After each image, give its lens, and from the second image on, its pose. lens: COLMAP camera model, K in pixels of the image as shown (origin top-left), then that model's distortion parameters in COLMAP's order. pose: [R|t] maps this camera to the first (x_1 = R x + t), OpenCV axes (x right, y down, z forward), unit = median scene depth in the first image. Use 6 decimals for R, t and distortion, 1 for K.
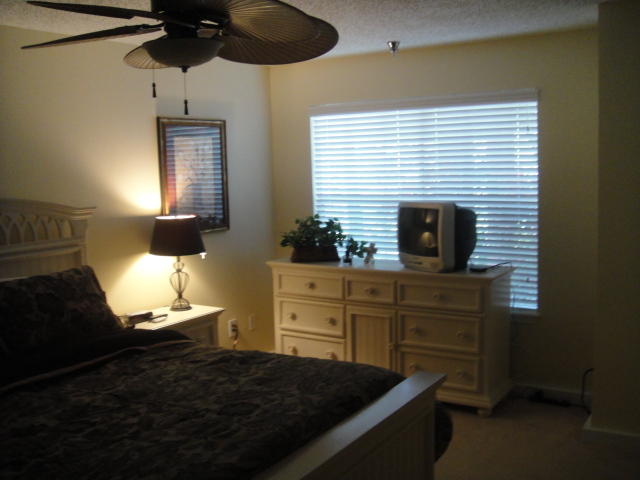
lens RADIAL K [[673.7, 0, 315.1], [0, 673.7, 241.5], [0, 0, 1]] dist [-0.115711, 0.000000]
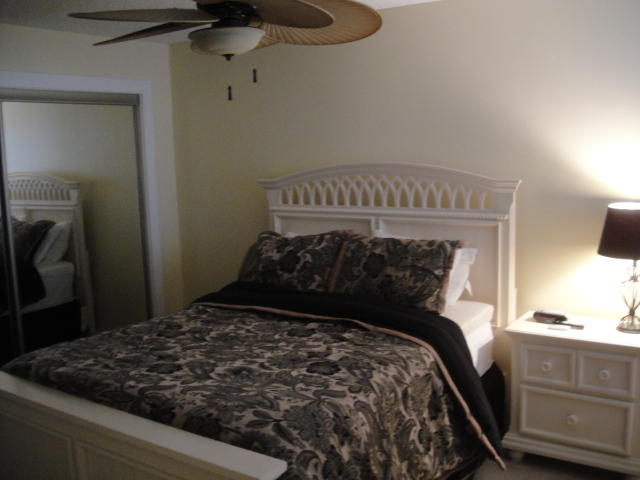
lens RADIAL K [[673.7, 0, 315.1], [0, 673.7, 239.8], [0, 0, 1]] dist [-0.115711, 0.000000]
pose [[-0.046596, 0.164362, -0.985299, 0.820827], [-0.074420, 0.983058, 0.167508, -0.147578], [0.996138, 0.081132, -0.033575, 1.099371]]
